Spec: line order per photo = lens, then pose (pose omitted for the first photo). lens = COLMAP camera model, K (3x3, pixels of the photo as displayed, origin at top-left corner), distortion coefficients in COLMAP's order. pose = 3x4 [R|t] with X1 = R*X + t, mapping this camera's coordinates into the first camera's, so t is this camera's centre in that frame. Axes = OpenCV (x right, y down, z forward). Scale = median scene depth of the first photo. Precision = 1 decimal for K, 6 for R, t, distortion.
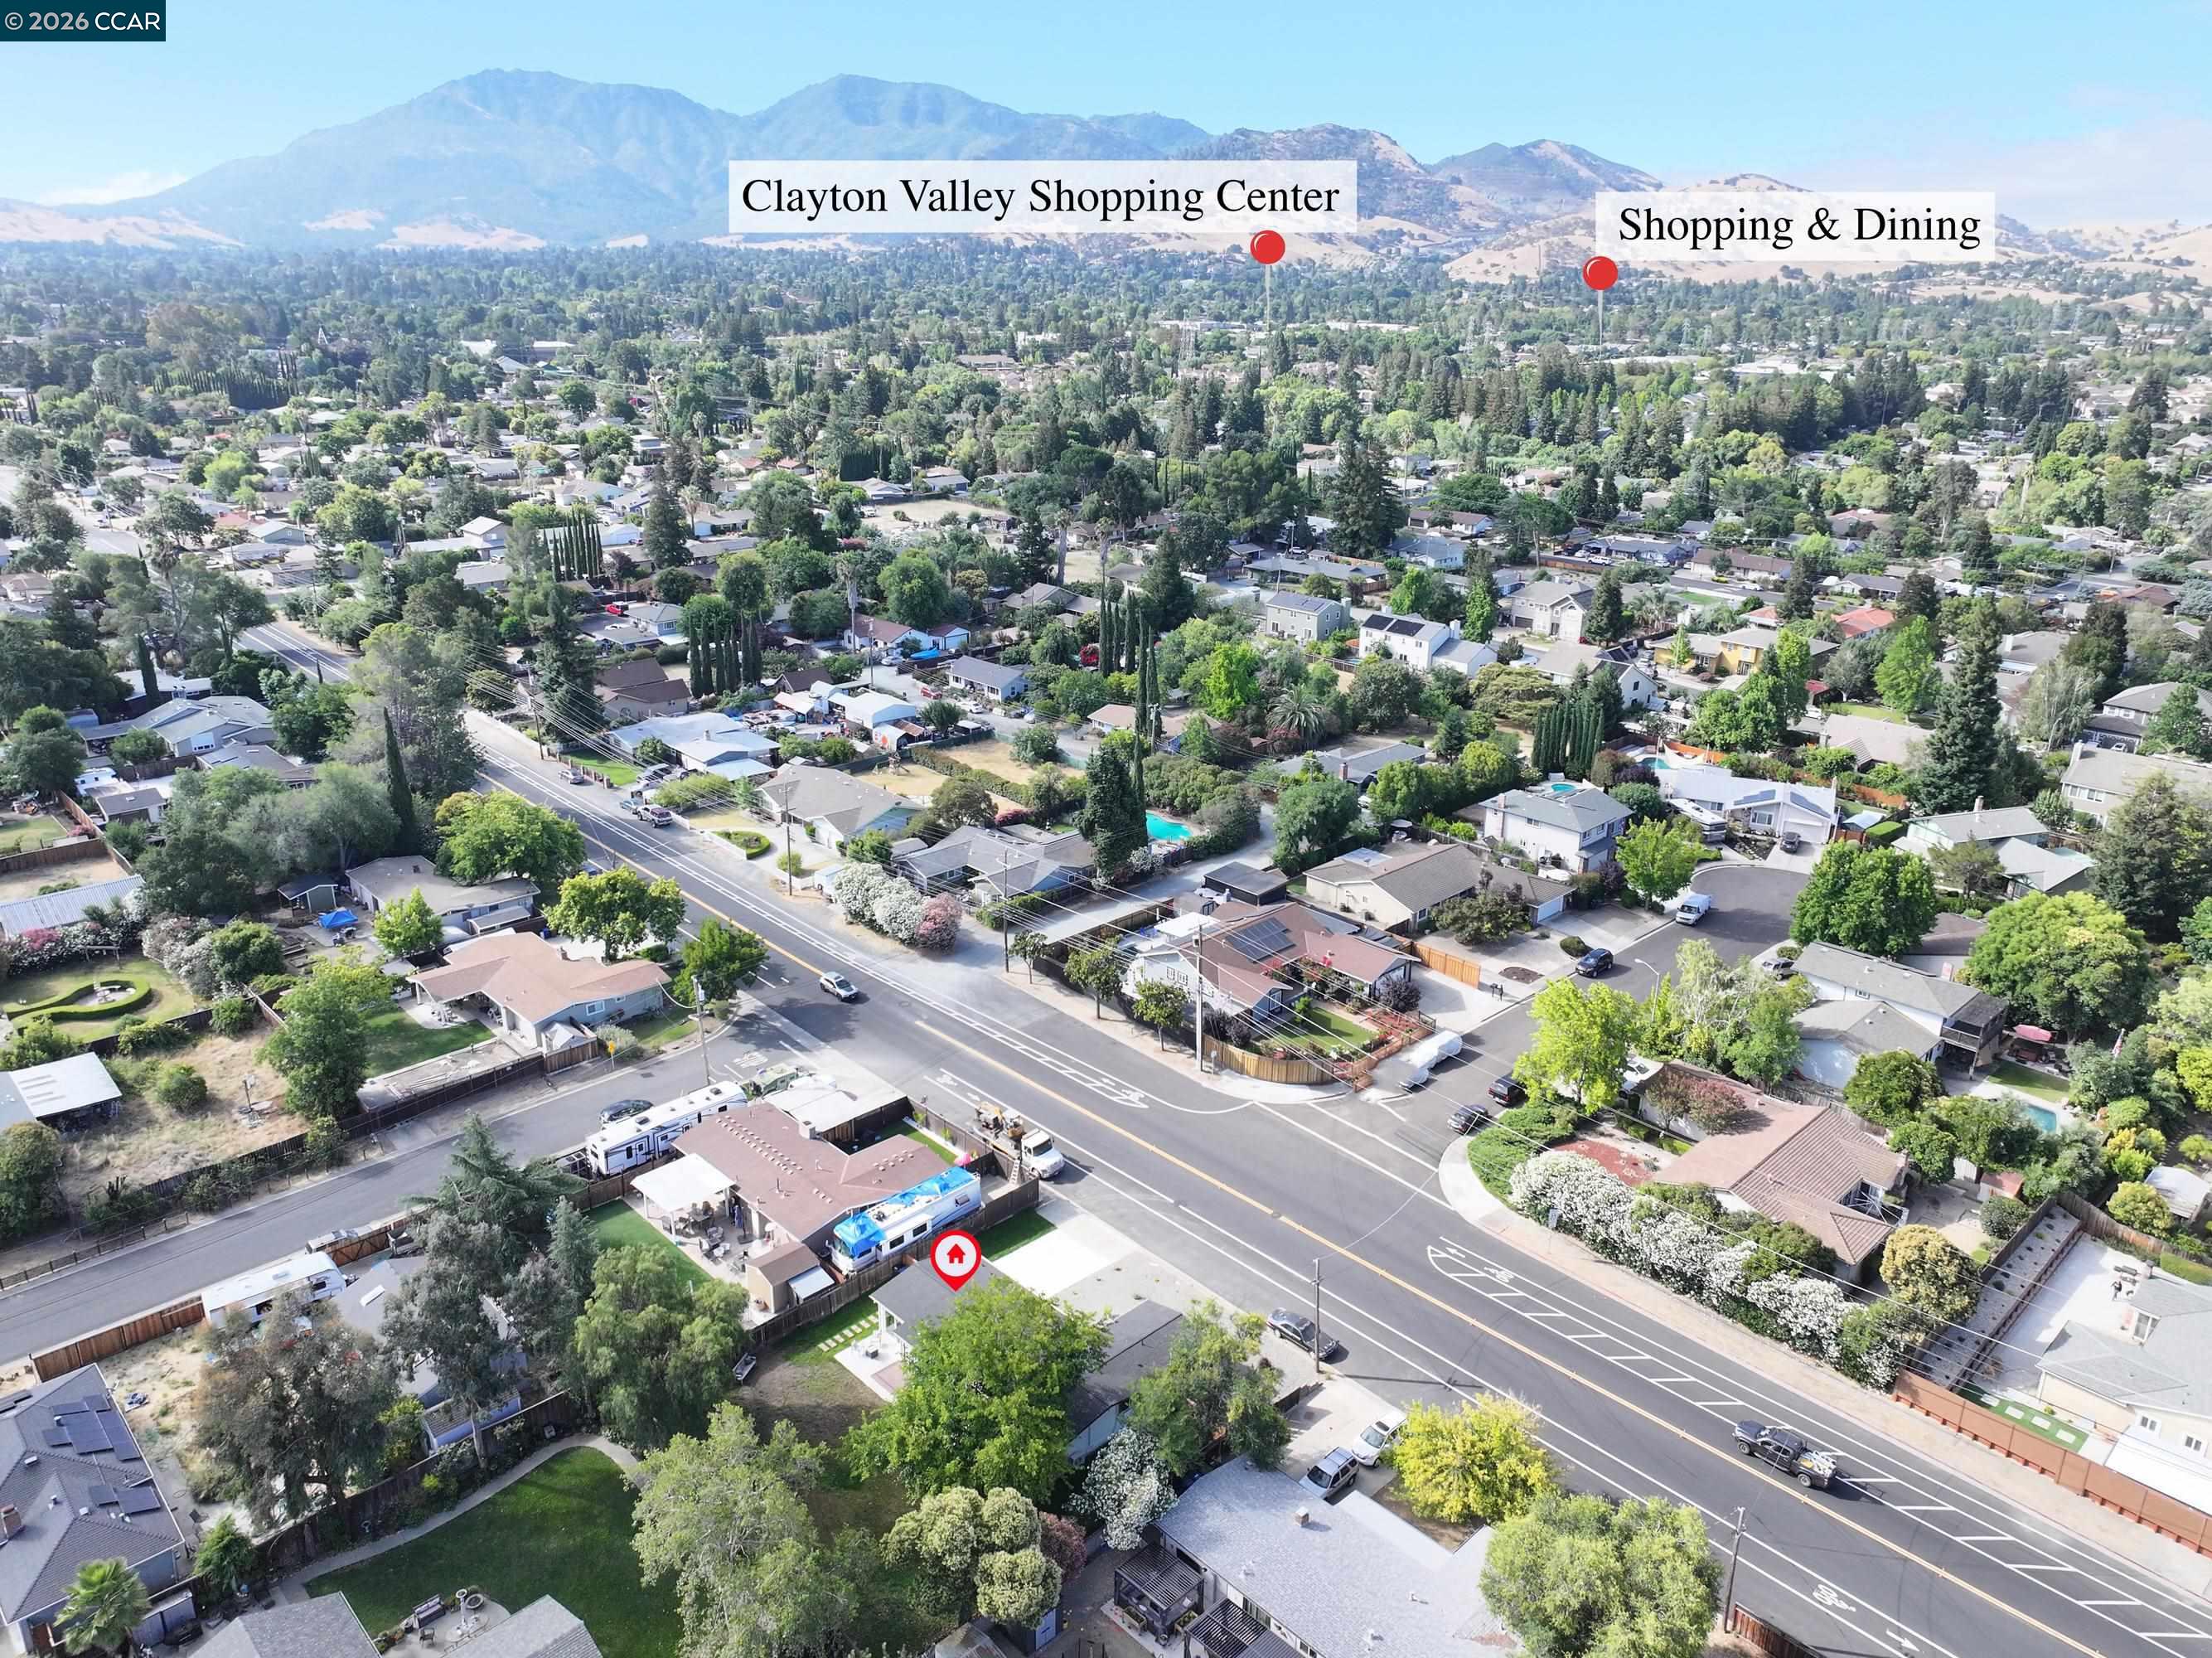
lens RADIAL K [[1547.5, 0, 1105.2], [0, 1547.5, 915.7], [0, 0, 1]] dist [-0.049102, -0.000283]
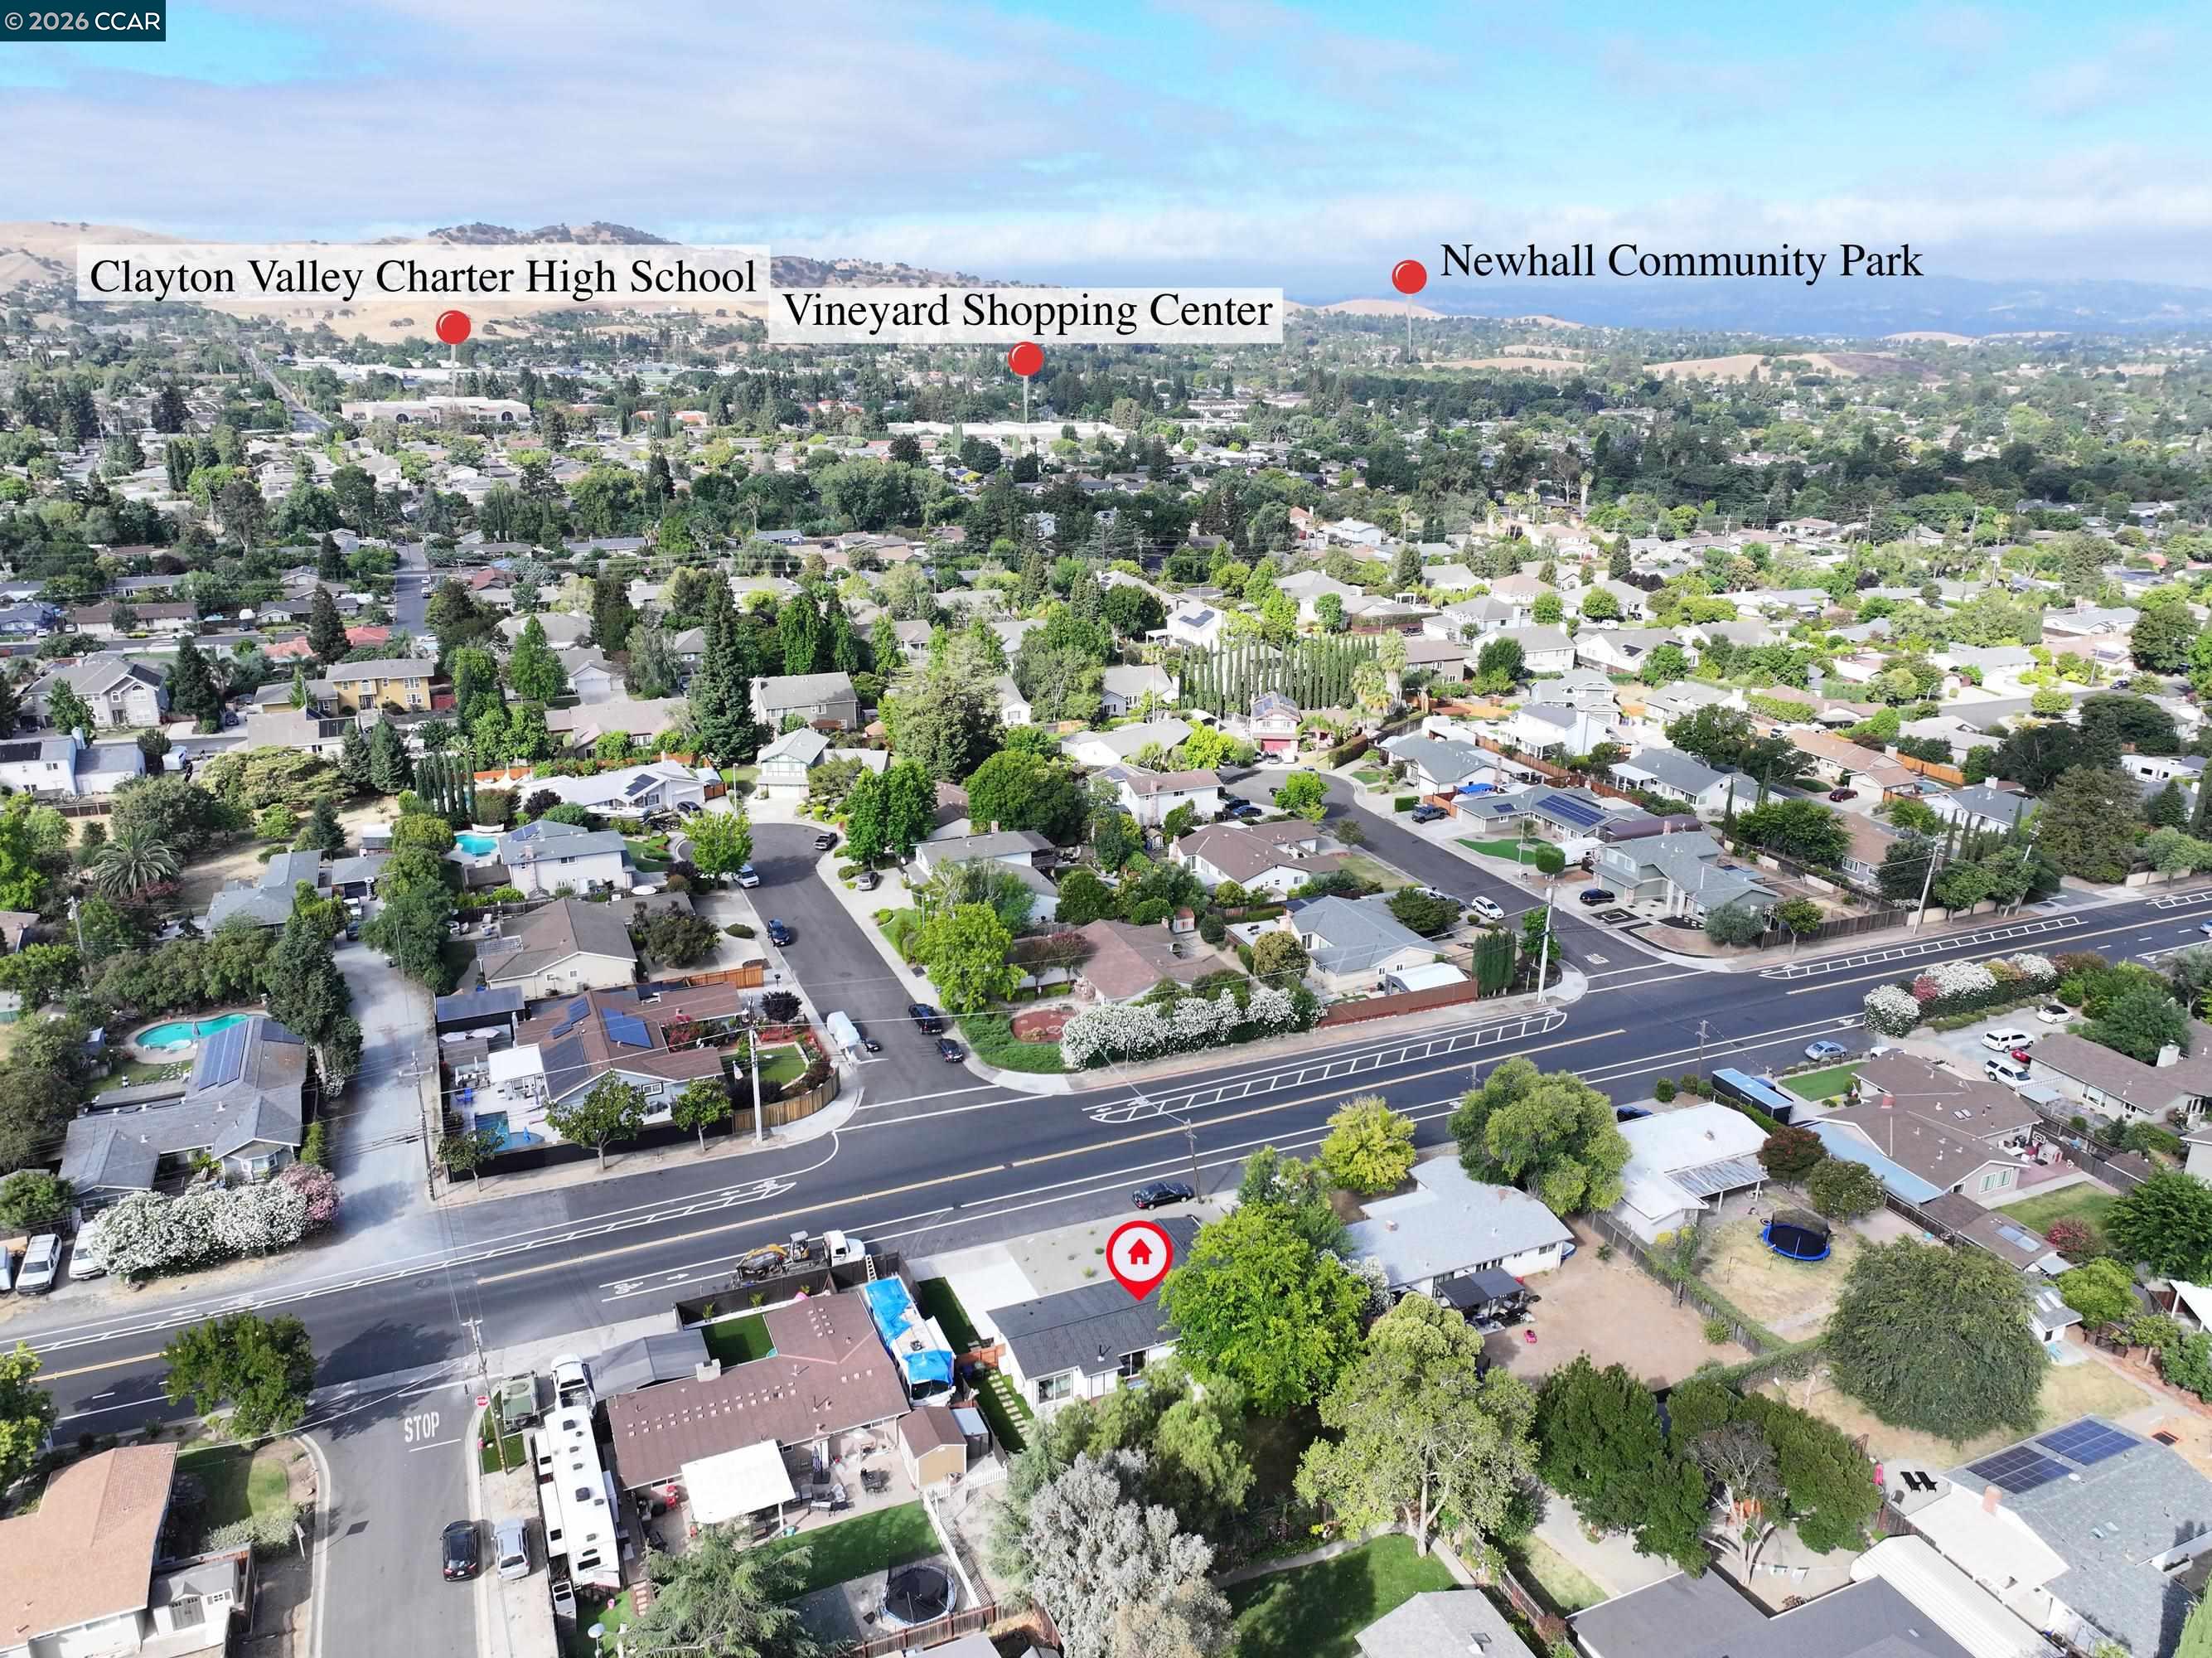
lens RADIAL K [[1561.5, 0, 1114.9], [0, 1561.5, 822.8], [0, 0, 1]] dist [0.004782, 0.002030]
pose [[0.340465, -0.303750, 0.889843, -0.764621], [0.361880, 0.915813, 0.174155, -0.197620], [-0.867829, 0.262723, 0.421723, 0.363784]]
